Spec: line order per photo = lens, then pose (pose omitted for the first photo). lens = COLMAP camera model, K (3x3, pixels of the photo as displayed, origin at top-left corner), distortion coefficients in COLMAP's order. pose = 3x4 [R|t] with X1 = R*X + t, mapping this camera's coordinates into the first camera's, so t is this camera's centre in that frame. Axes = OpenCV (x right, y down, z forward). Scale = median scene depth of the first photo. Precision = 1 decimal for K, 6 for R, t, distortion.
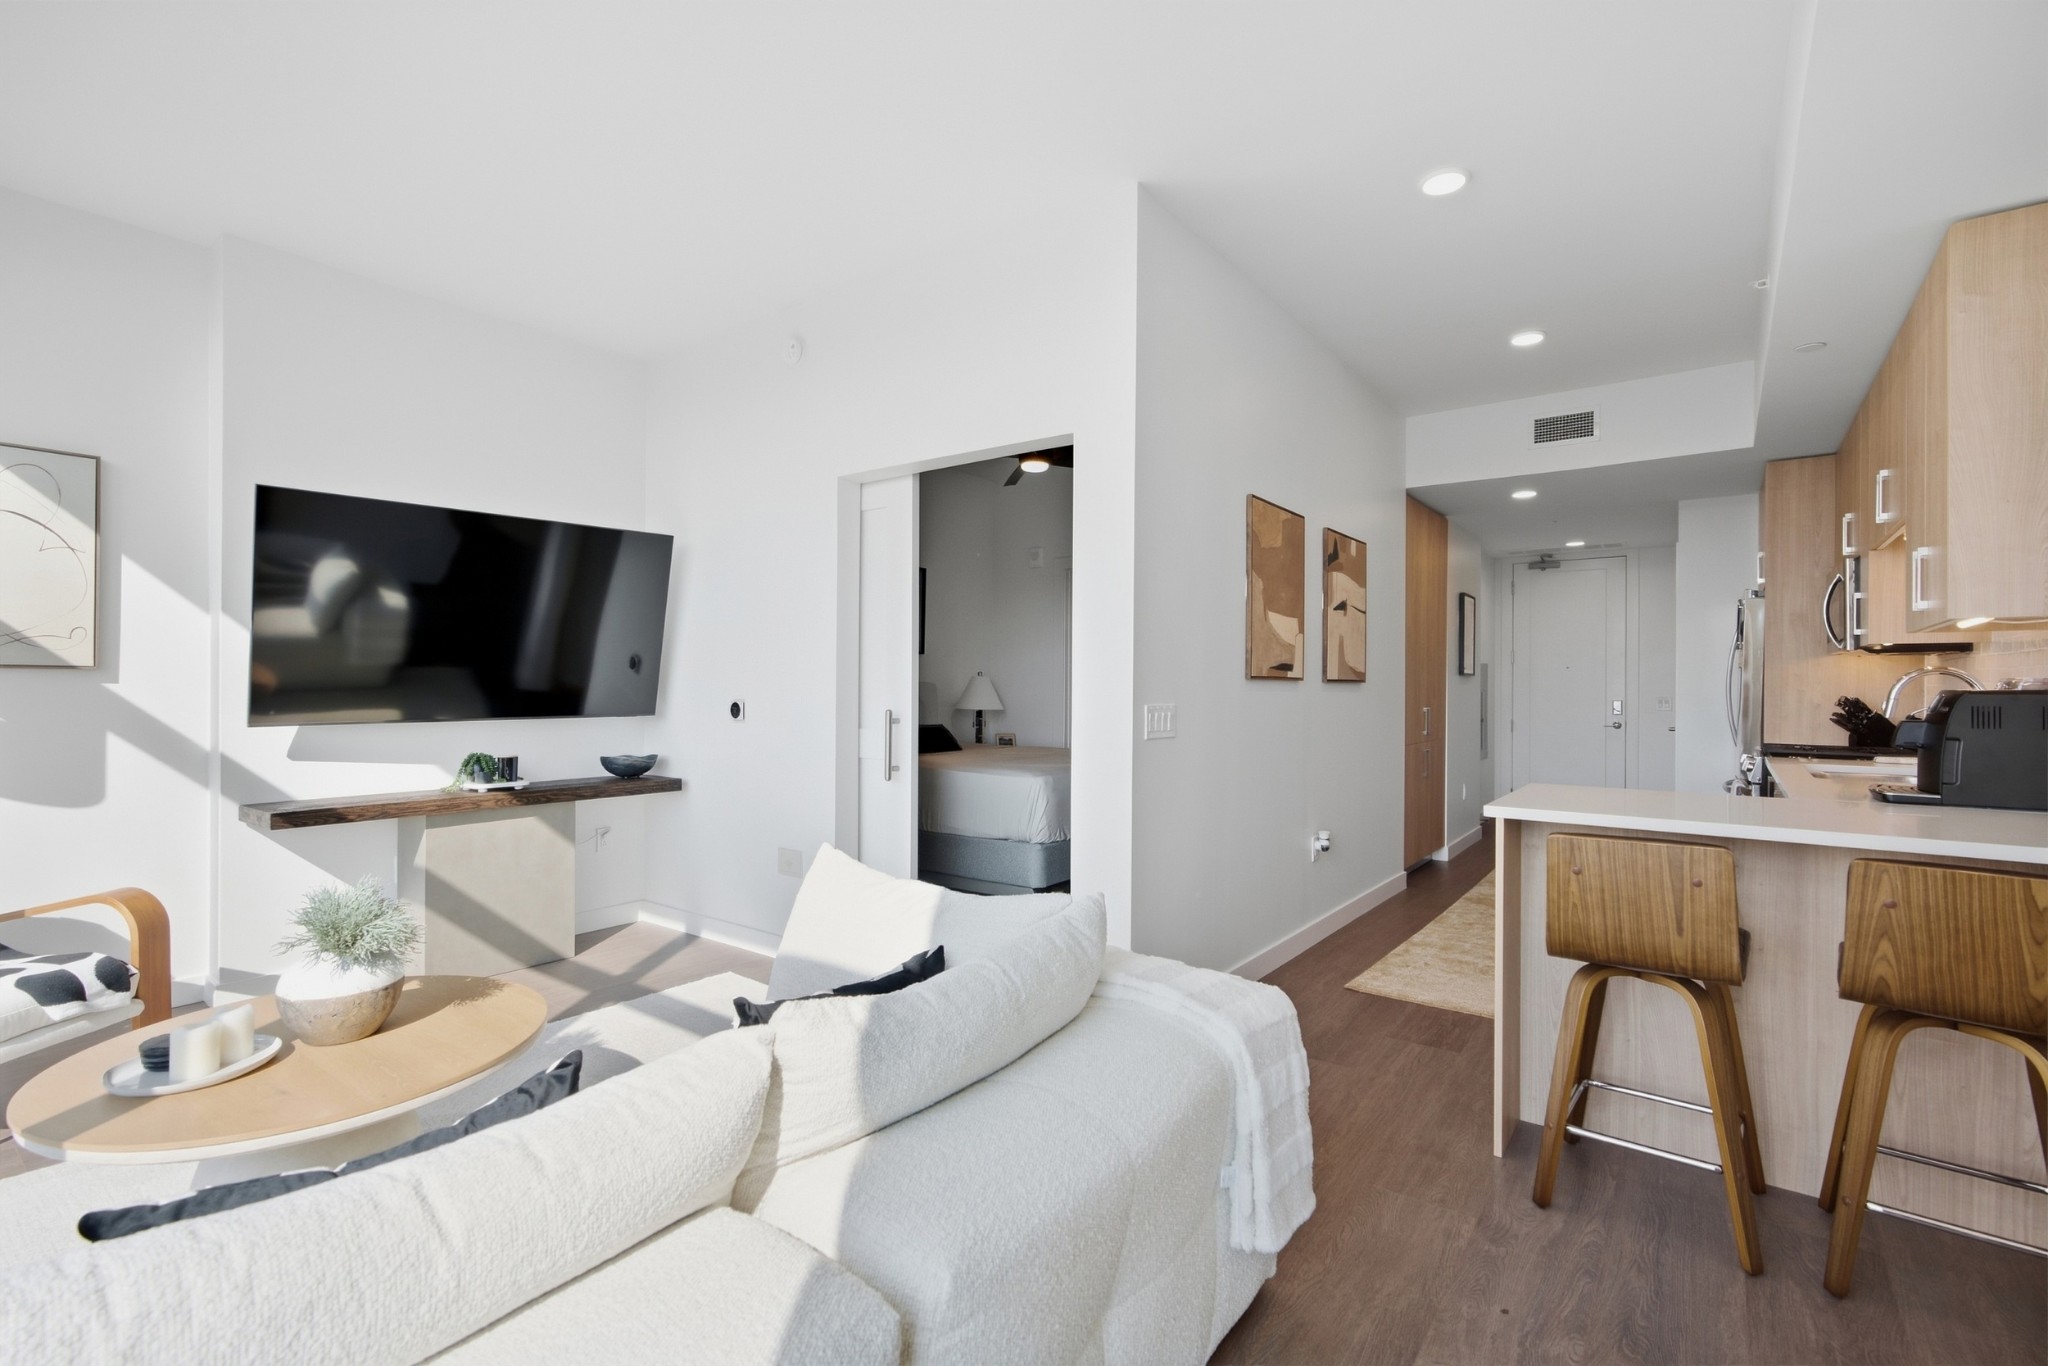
lens RADIAL K [[912.9, 0, 1028.9], [0, 912.9, 691.8], [0, 0, 1]] dist [-0.001825, 0.001162]
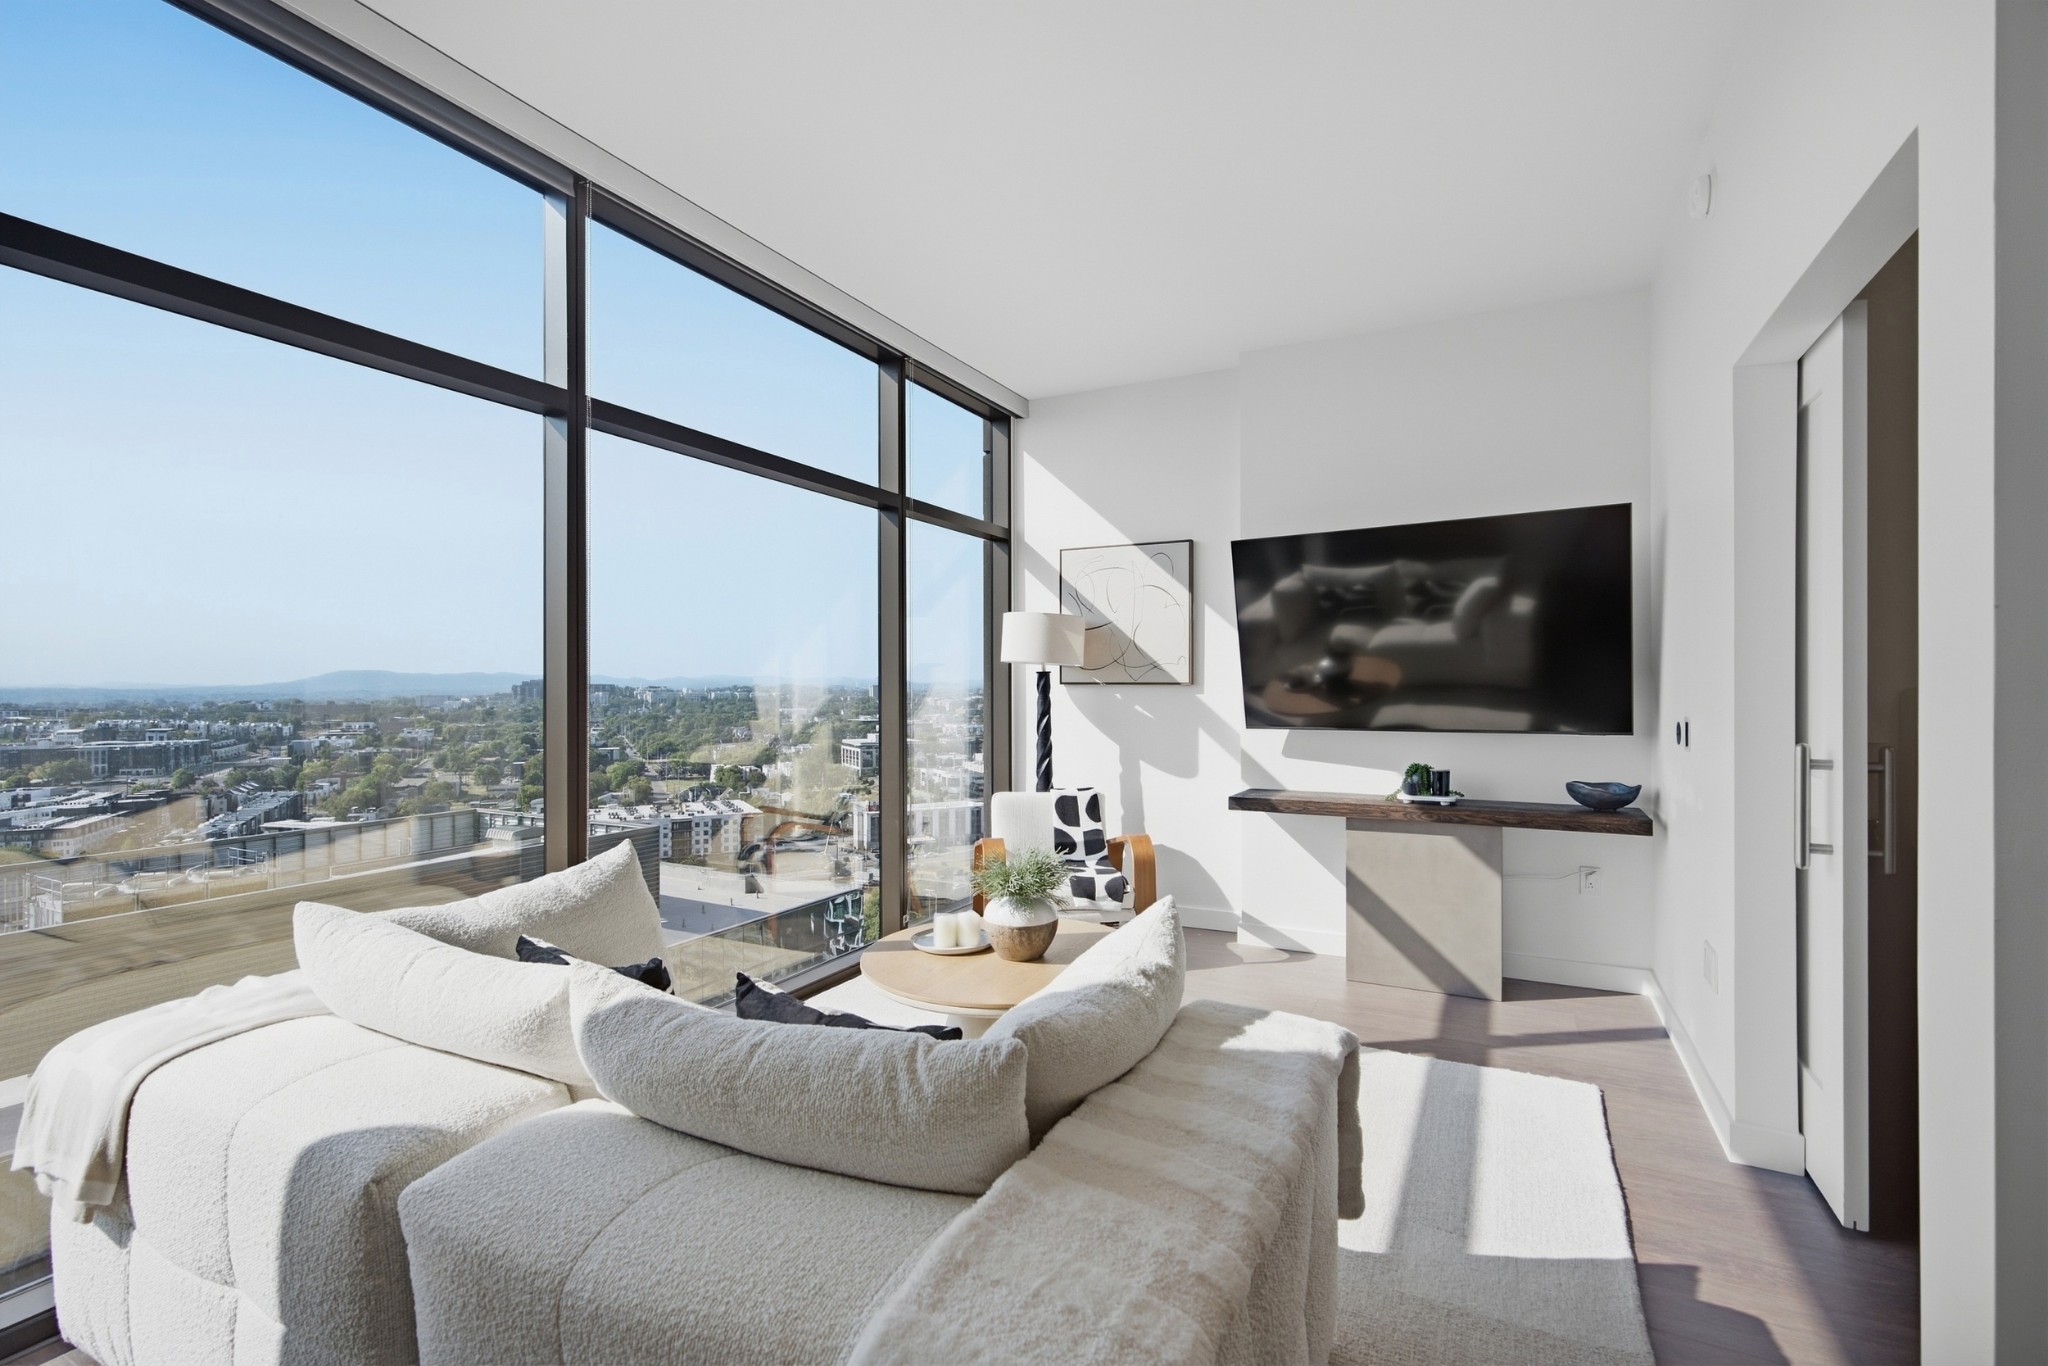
lens RADIAL K [[924.6, 0, 1030.4], [0, 924.6, 680.5], [0, 0, 1]] dist [-0.000743, 0.000837]
pose [[0.169384, -0.010773, -0.985491, 0.325014], [-0.002565, 0.999932, -0.011371, -0.011745], [0.985547, 0.004454, 0.169345, 0.404318]]
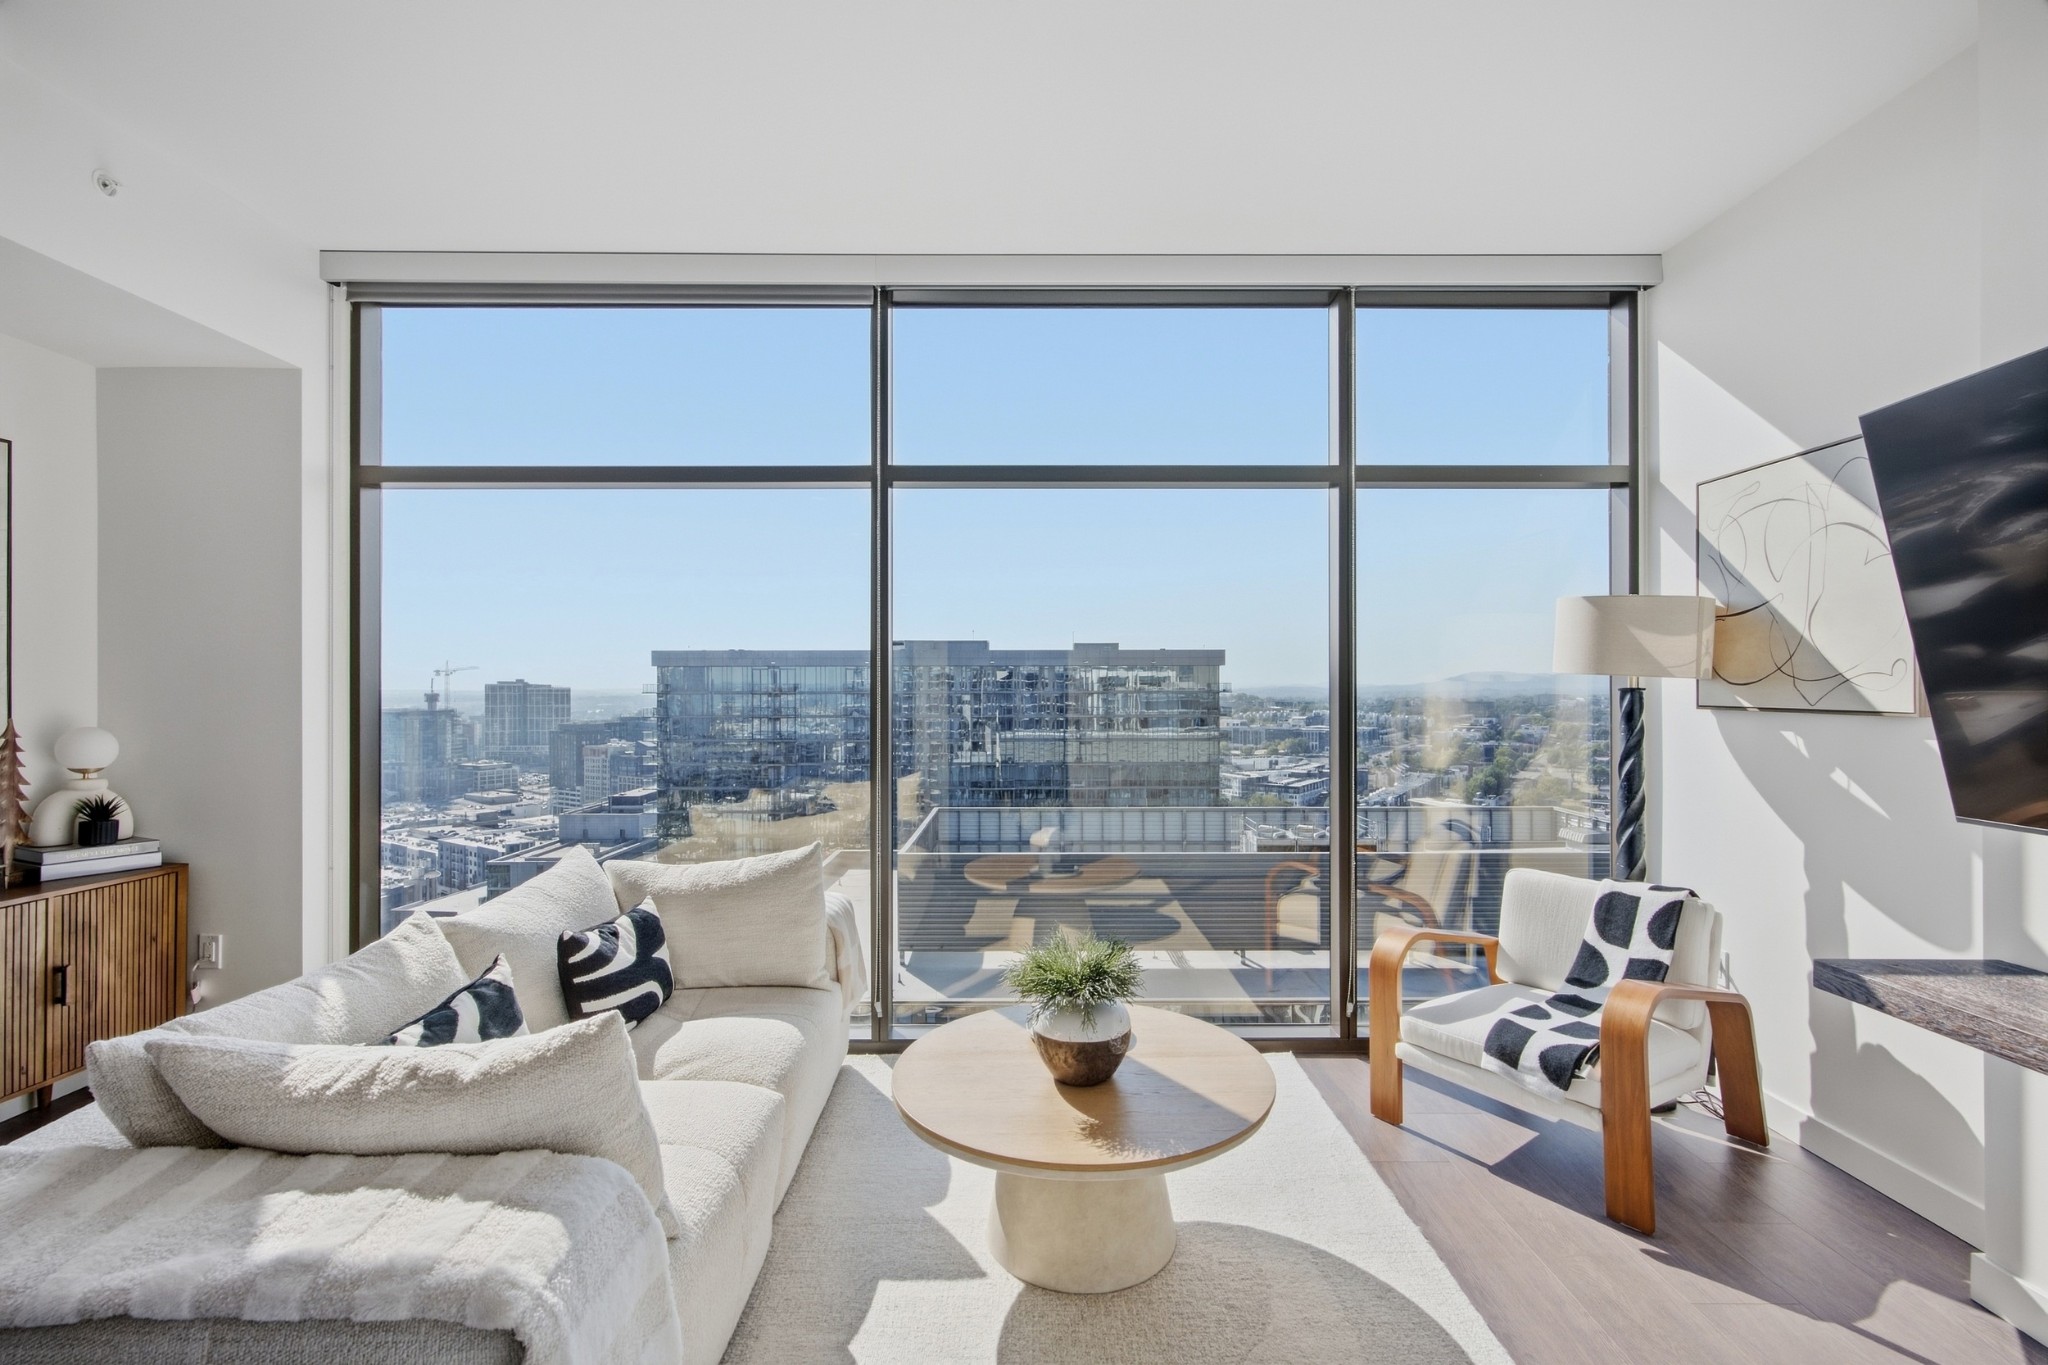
lens RADIAL K [[912.9, 0, 1031.2], [0, 912.9, 682.6], [0, 0, 1]] dist [-0.001825, 0.001162]
pose [[-0.794320, -0.006346, -0.607466, -0.034227], [-0.005280, 0.999980, -0.003542, -0.037495], [0.607476, 0.000394, -0.794338, 0.937148]]
